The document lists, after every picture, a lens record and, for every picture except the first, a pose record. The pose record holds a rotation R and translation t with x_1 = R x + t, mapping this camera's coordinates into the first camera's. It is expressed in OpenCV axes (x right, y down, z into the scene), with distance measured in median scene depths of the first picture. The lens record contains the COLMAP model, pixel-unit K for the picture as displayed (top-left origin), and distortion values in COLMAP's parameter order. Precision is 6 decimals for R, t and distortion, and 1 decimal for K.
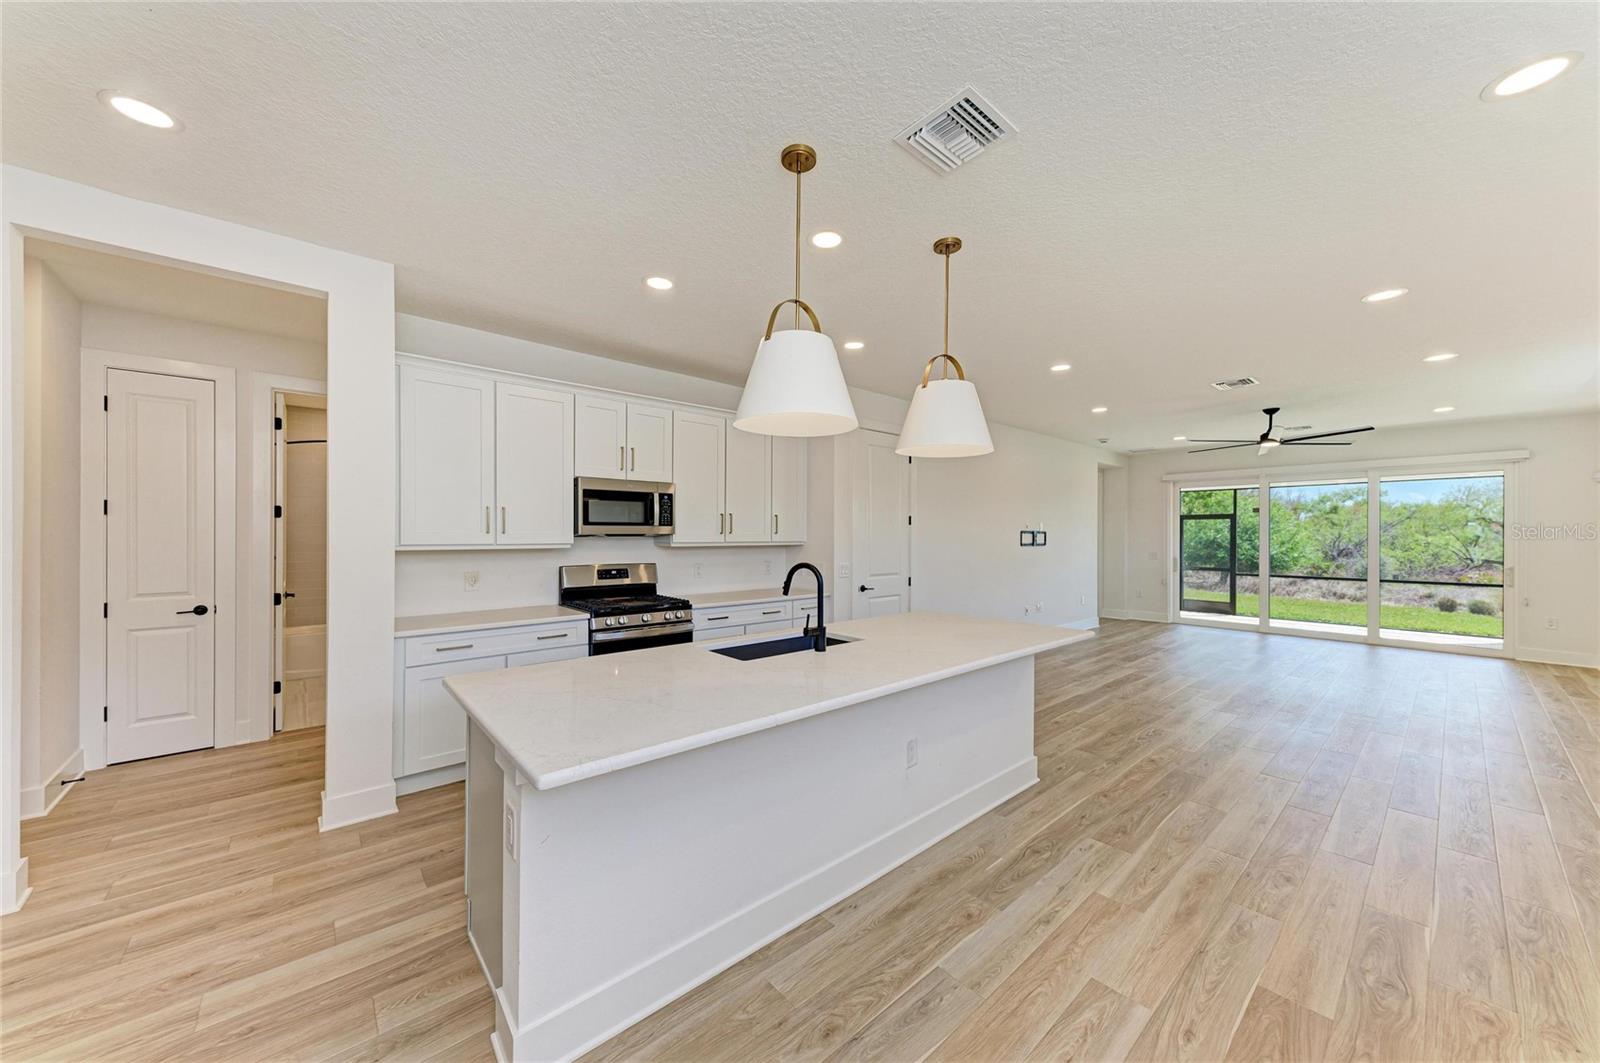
lens RADIAL K [[563.6, 0, 801.6], [0, 563.6, 534.2], [0, 0, 1]] dist [0.023015, -0.005118]
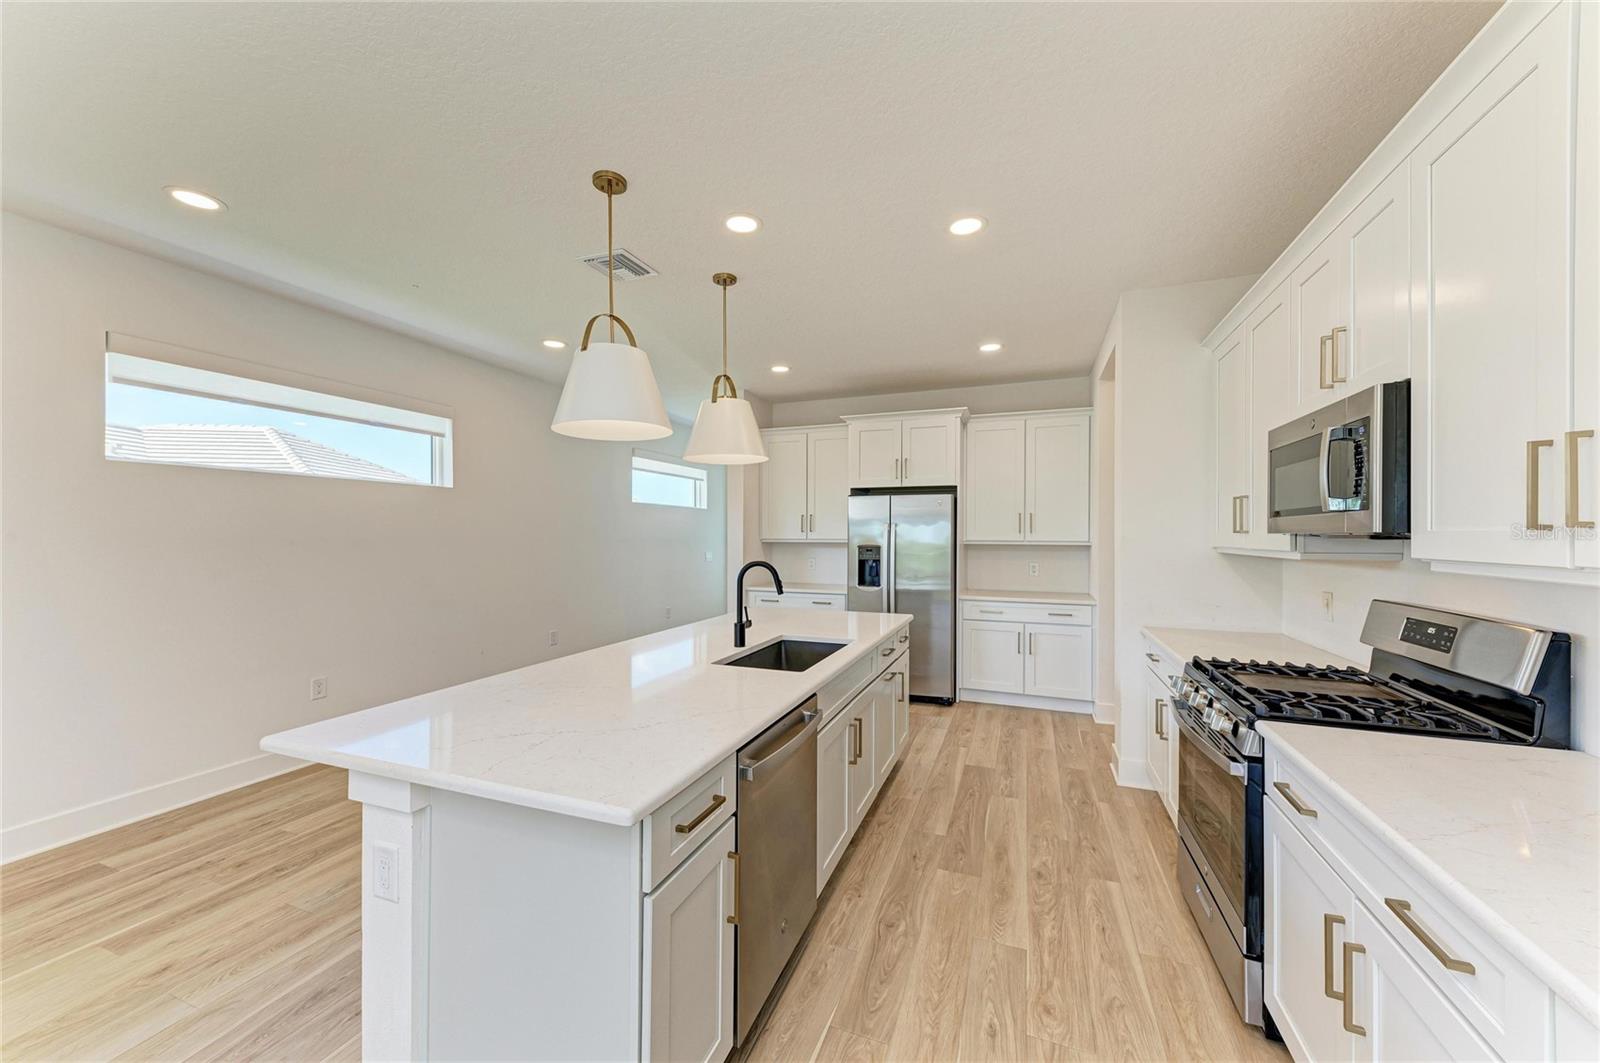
lens RADIAL K [[585.9, 0, 800.1], [0, 585.9, 534.6], [0, 0, 1]] dist [0.025421, -0.005846]
pose [[-0.886975, -0.005041, -0.461791, 0.366582], [-0.004886, 0.999987, -0.001531, 0.004830], [0.461792, 0.000898, -0.886988, 1.707576]]
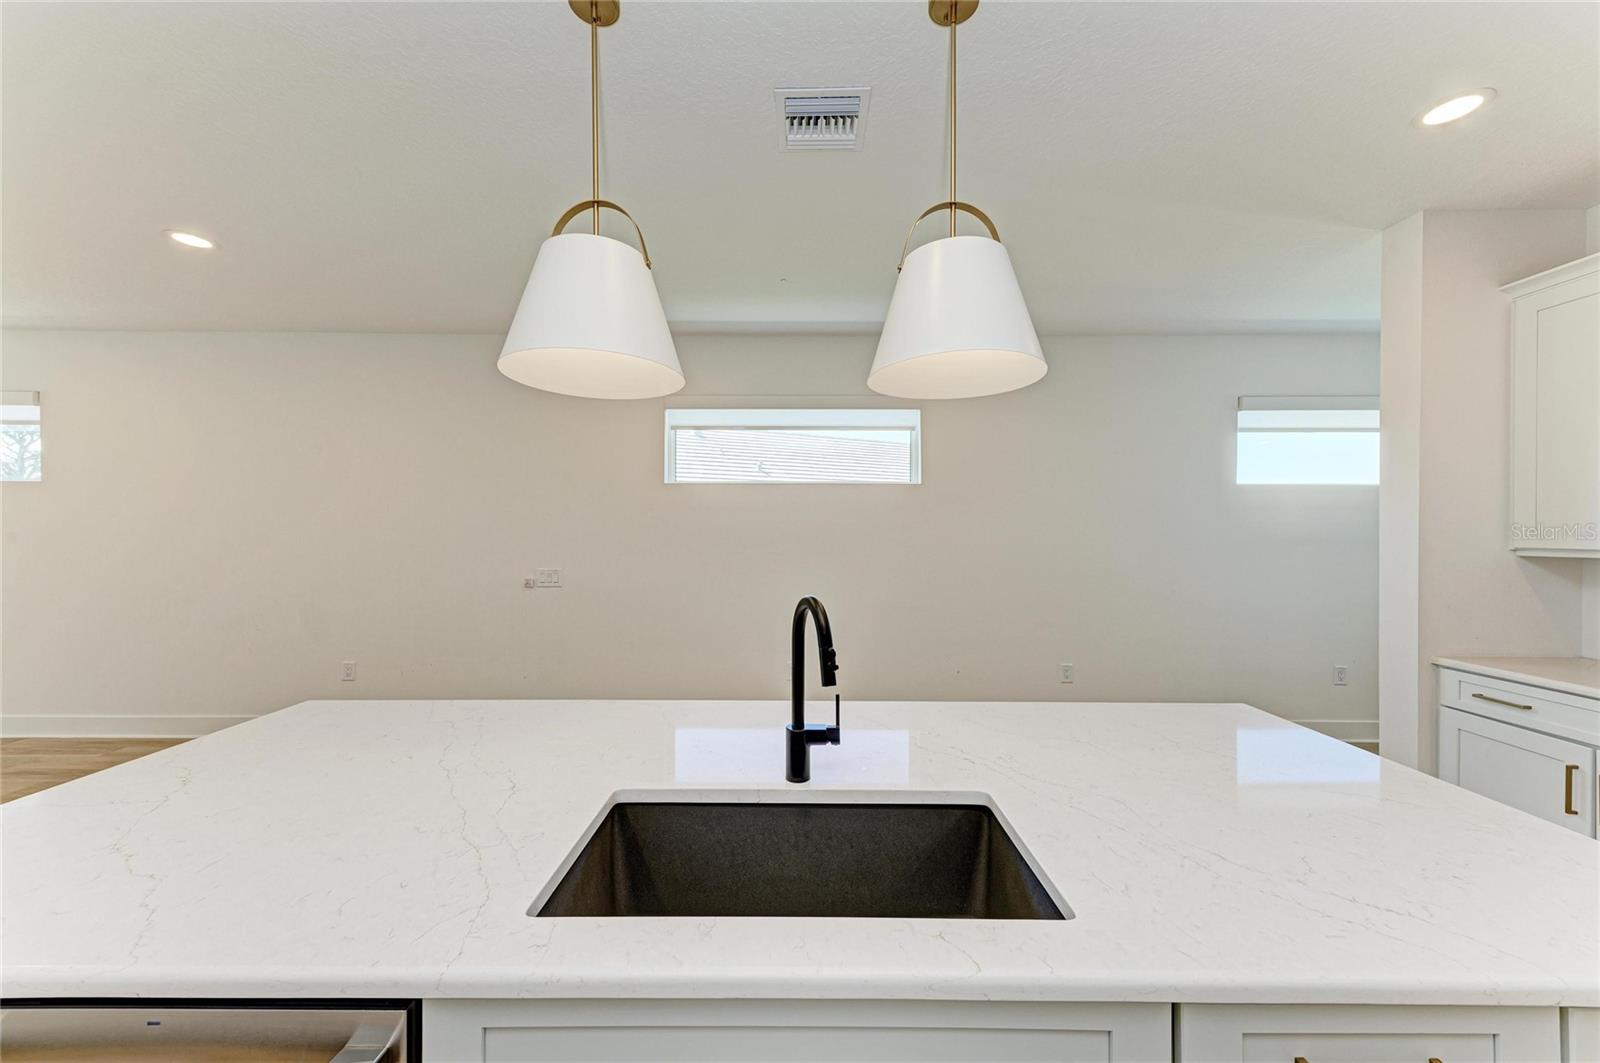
lens RADIAL K [[585.9, 0, 800.1], [0, 585.9, 534.6], [0, 0, 1]] dist [0.025421, -0.005846]
pose [[-0.752851, -0.009312, 0.658125, -0.251228], [-0.007076, 0.999957, 0.006054, -0.000581], [-0.658153, -0.000099, -0.752884, 1.172022]]
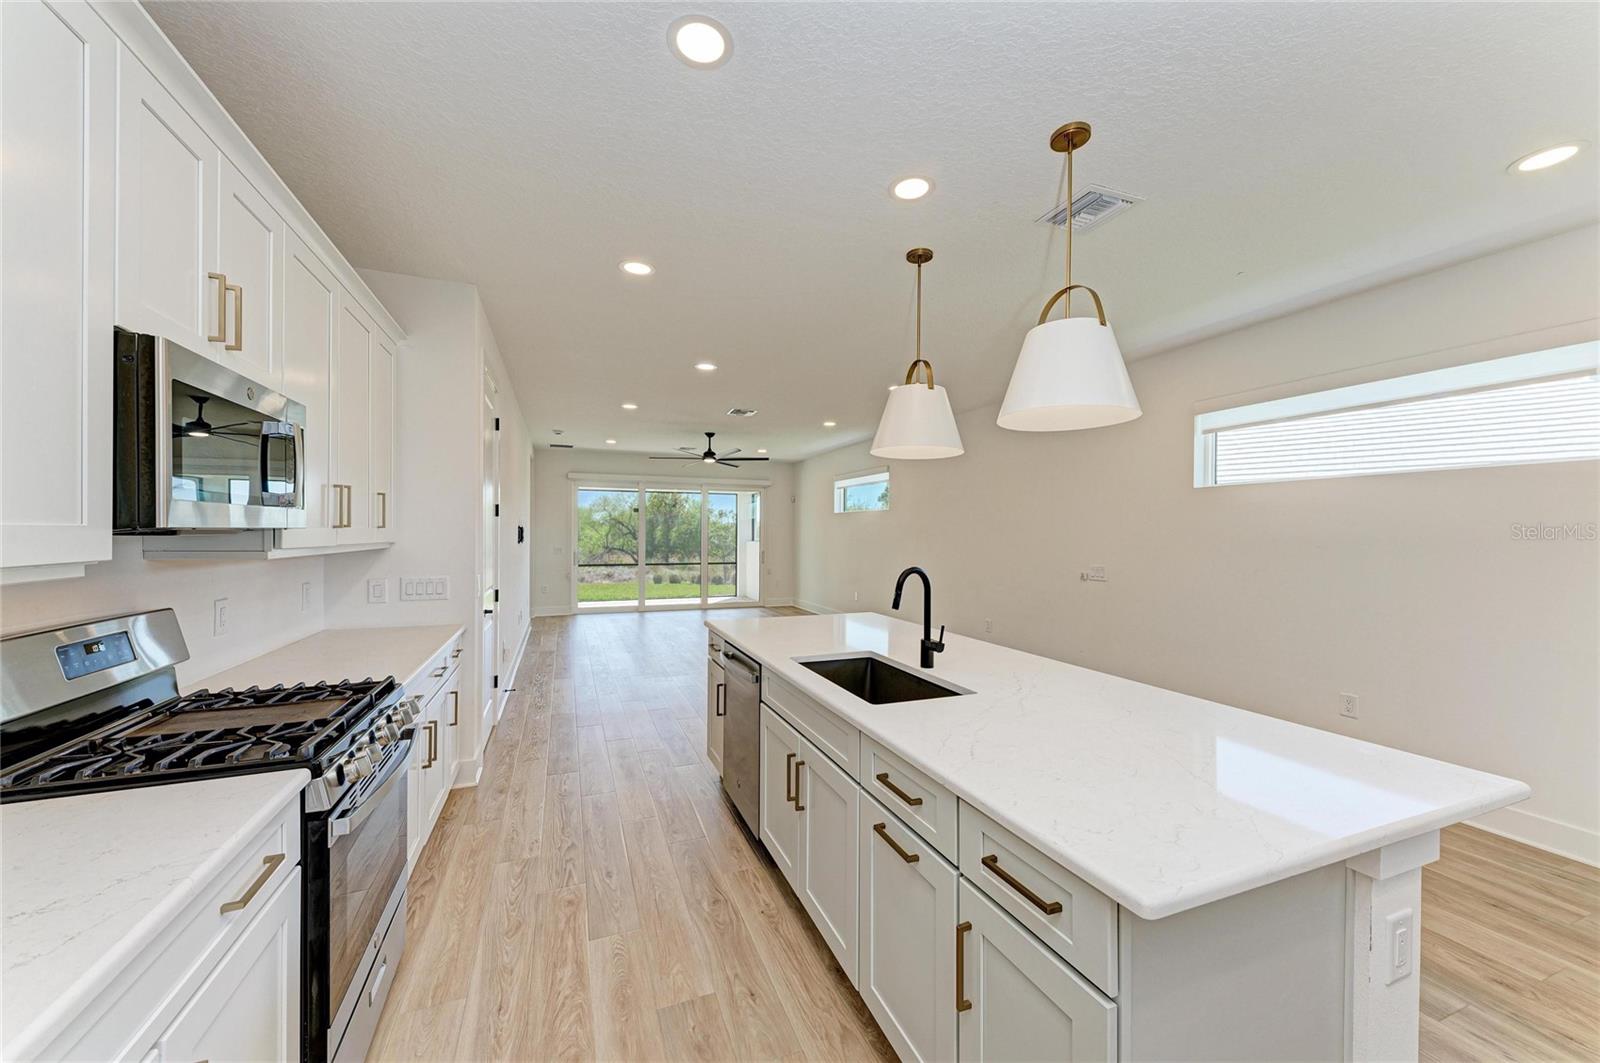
lens RADIAL K [[585.9, 0, 800.1], [0, 585.9, 534.6], [0, 0, 1]] dist [0.025421, -0.005846]
pose [[0.333353, -0.003369, 0.942796, -0.757860], [-0.006476, 0.999962, 0.005863, -0.000574], [-0.942780, -0.008060, 0.333318, 0.757735]]
